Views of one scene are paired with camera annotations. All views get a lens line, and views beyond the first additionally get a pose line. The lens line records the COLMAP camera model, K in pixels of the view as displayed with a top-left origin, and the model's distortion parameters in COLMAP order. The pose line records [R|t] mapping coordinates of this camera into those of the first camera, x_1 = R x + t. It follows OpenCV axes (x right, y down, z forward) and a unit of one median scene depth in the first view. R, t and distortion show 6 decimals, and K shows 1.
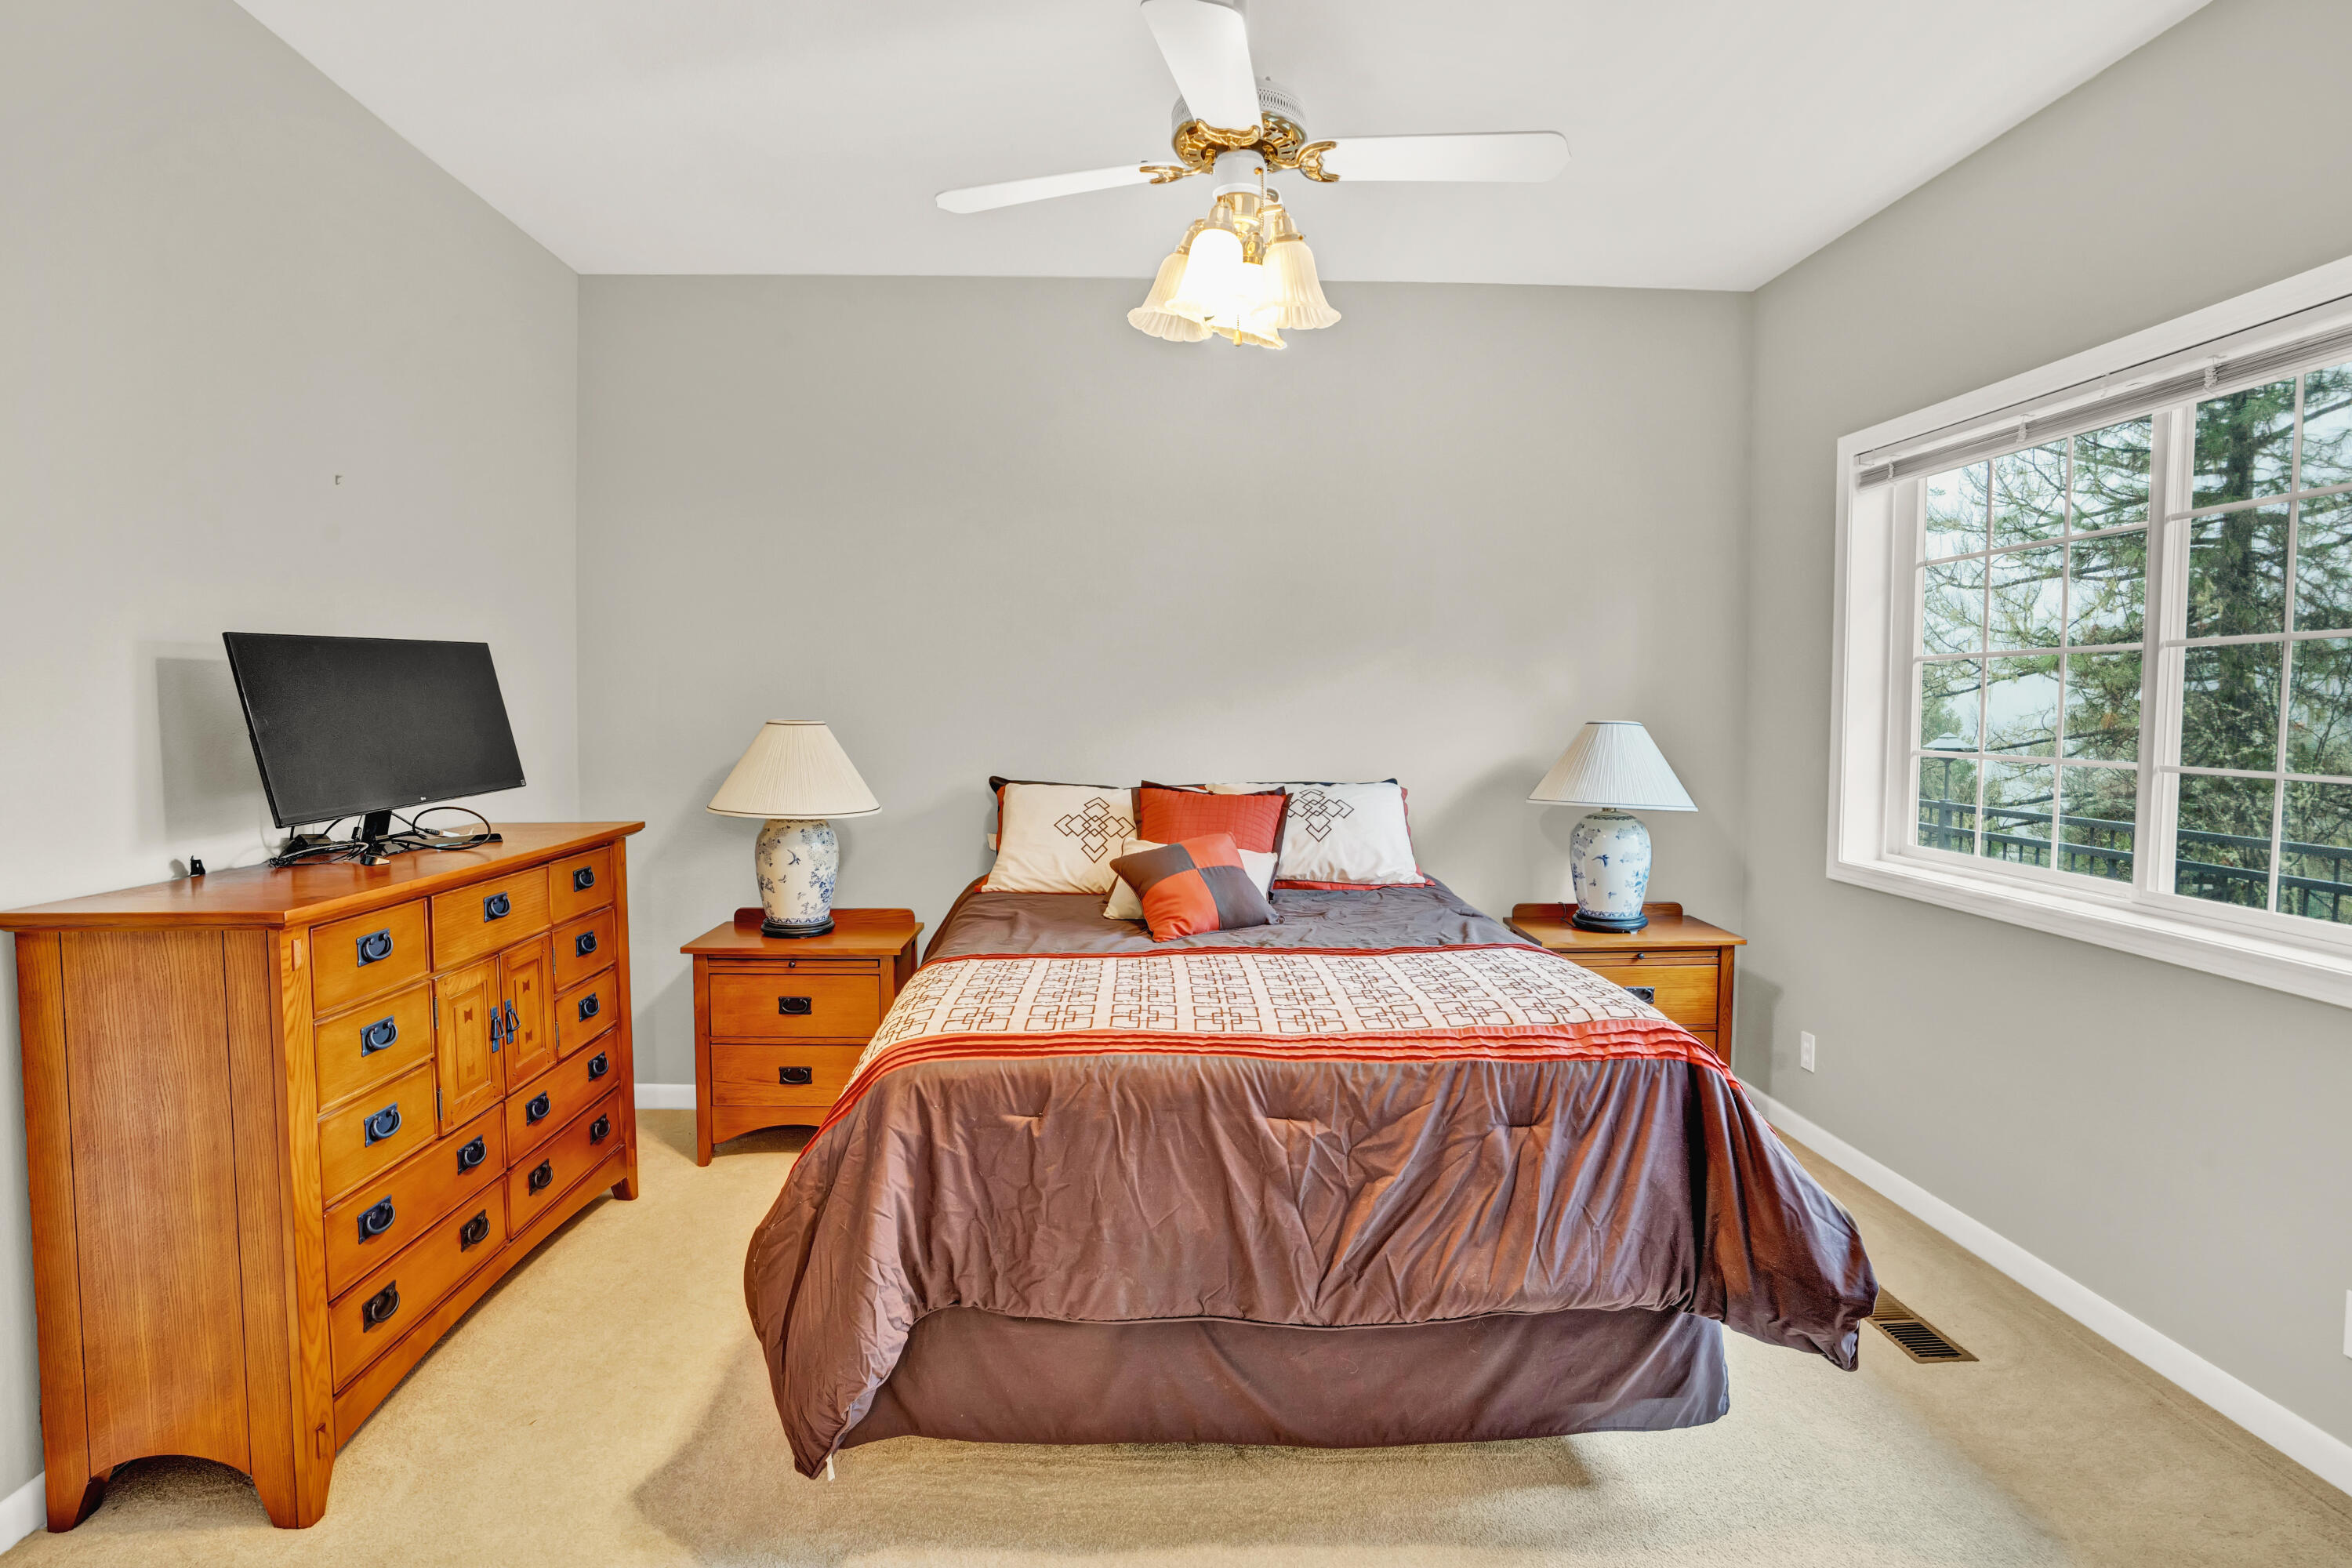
lens RADIAL K [[1199.8, 0, 1180.5], [0, 1199.8, 765.4], [0, 0, 1]] dist [-0.095576, 0.048562]
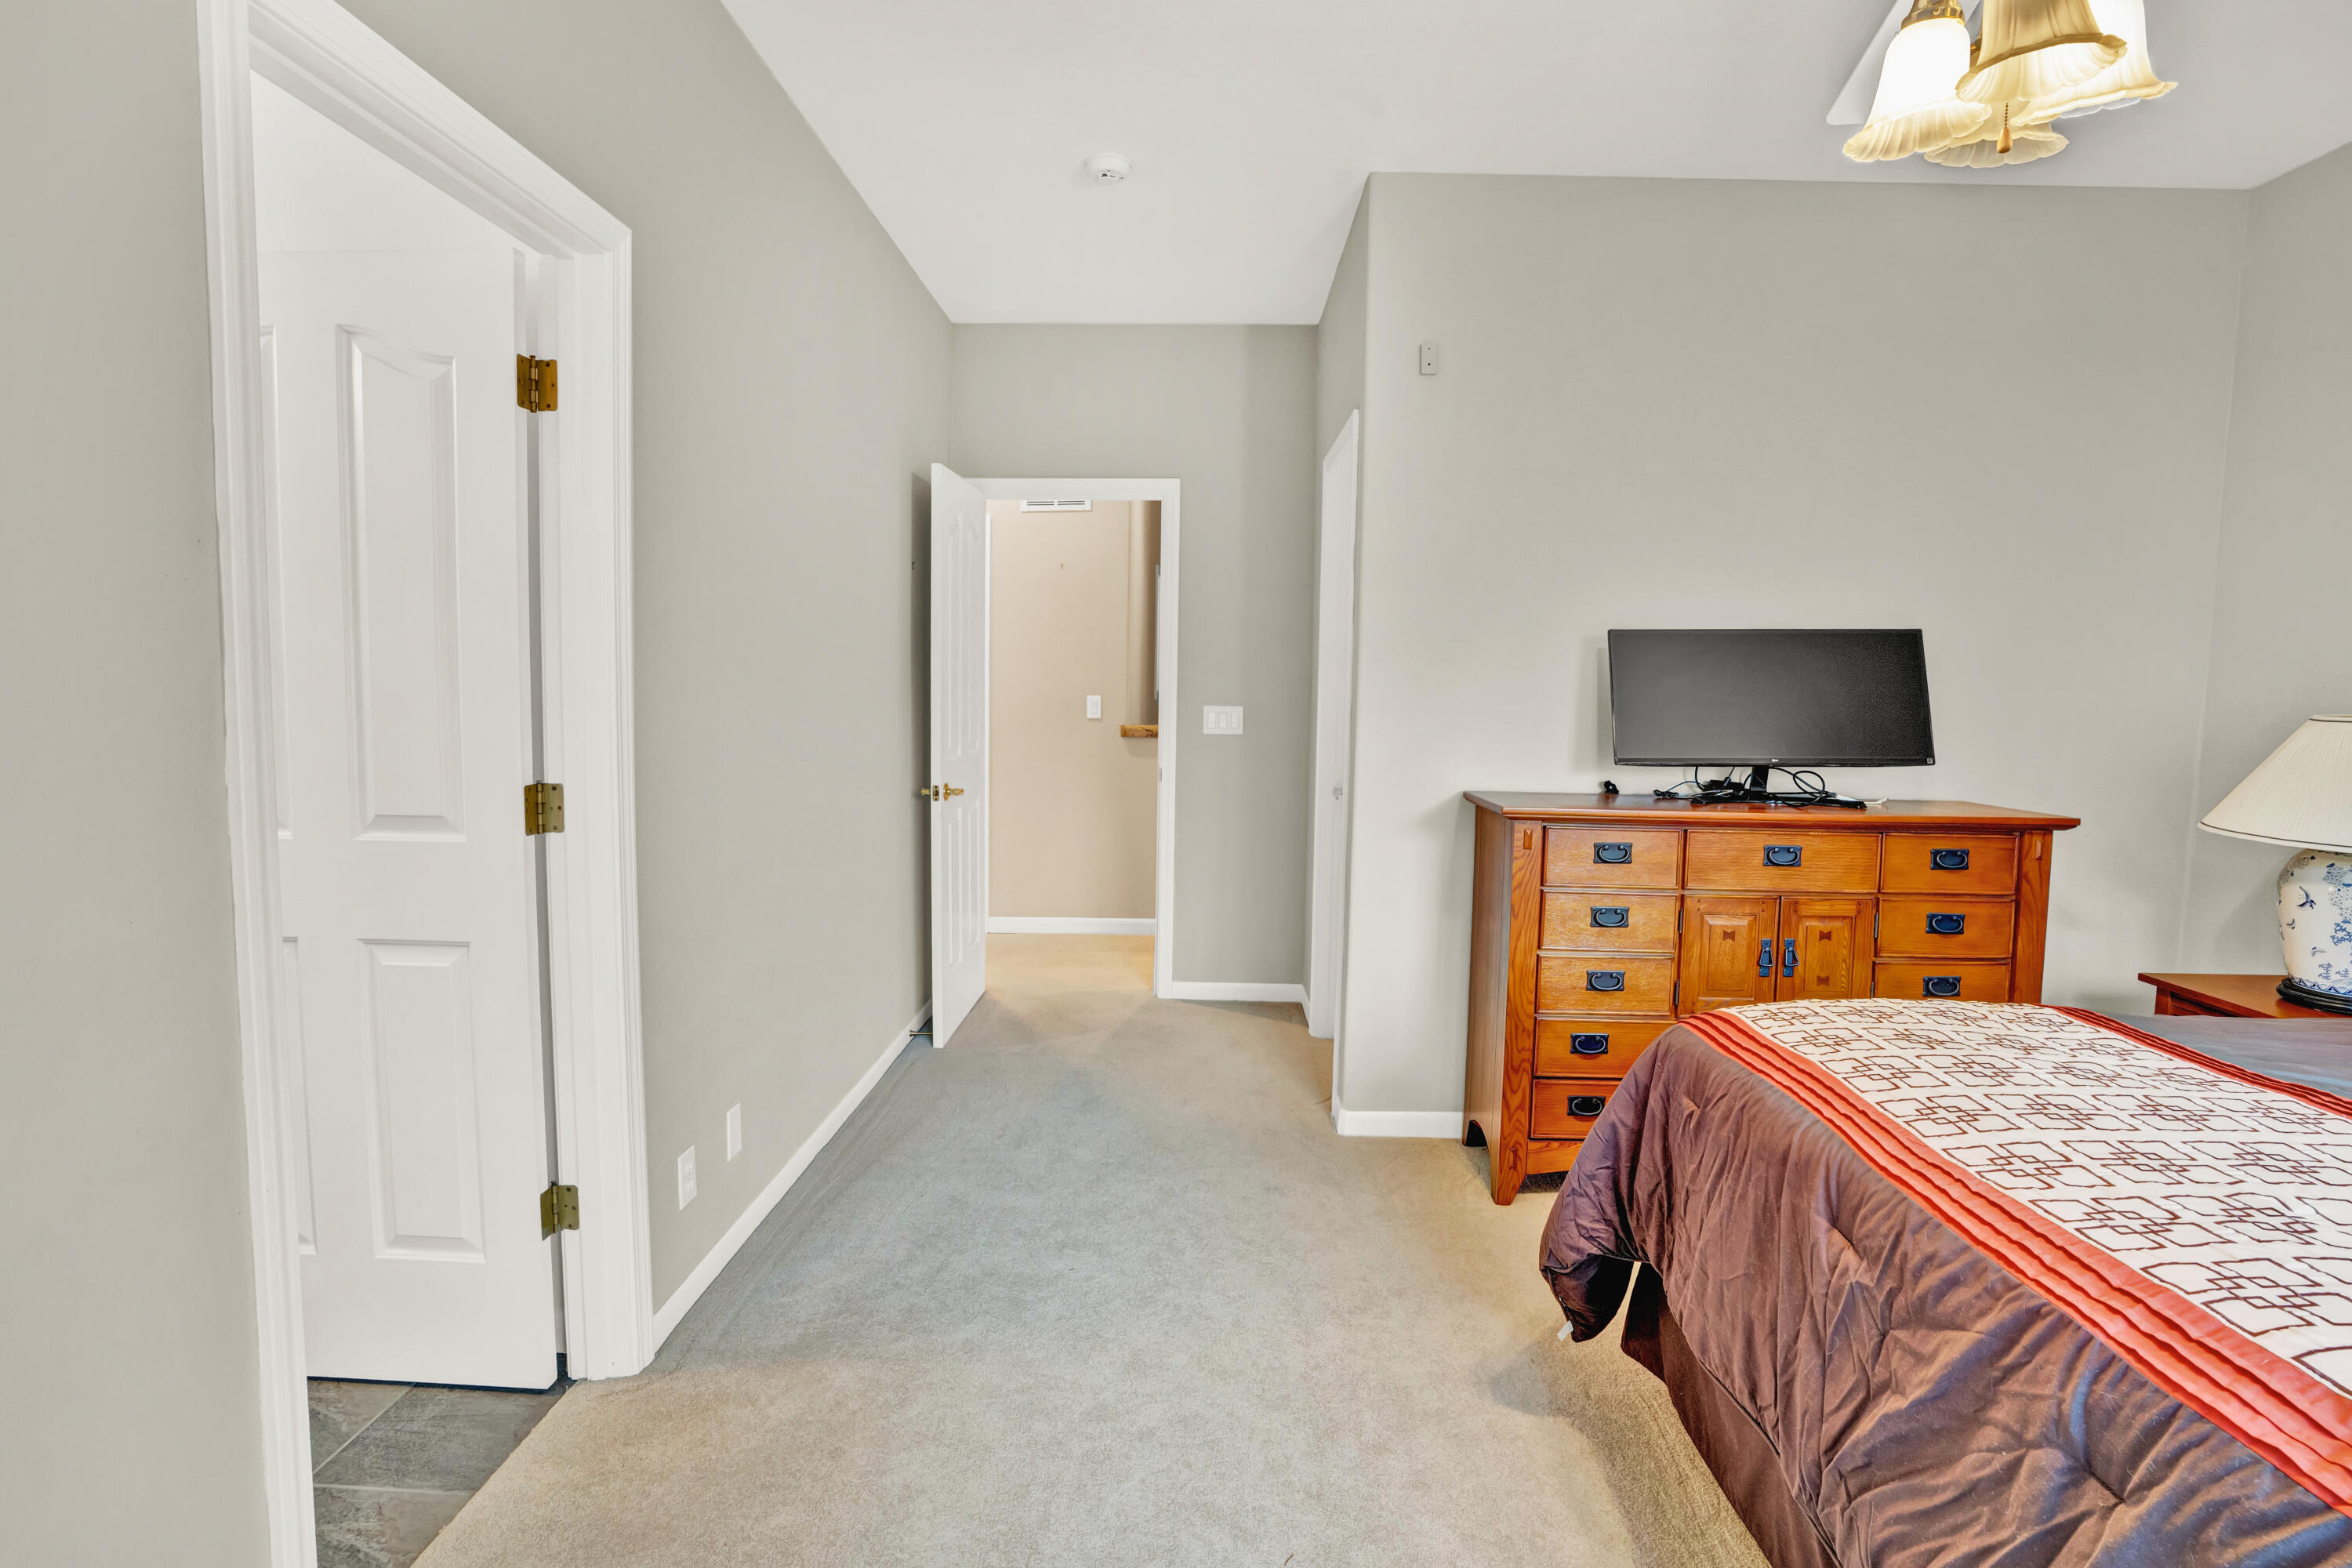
lens RADIAL K [[1199.8, 0, 1180.5], [0, 1199.8, 765.4], [0, 0, 1]] dist [-0.095576, 0.048562]
pose [[-0.079083, 0.065901, -0.994687, 0.705237], [-0.070455, 0.994948, 0.071520, -0.011350], [0.994375, 0.075737, -0.074040, 0.548094]]
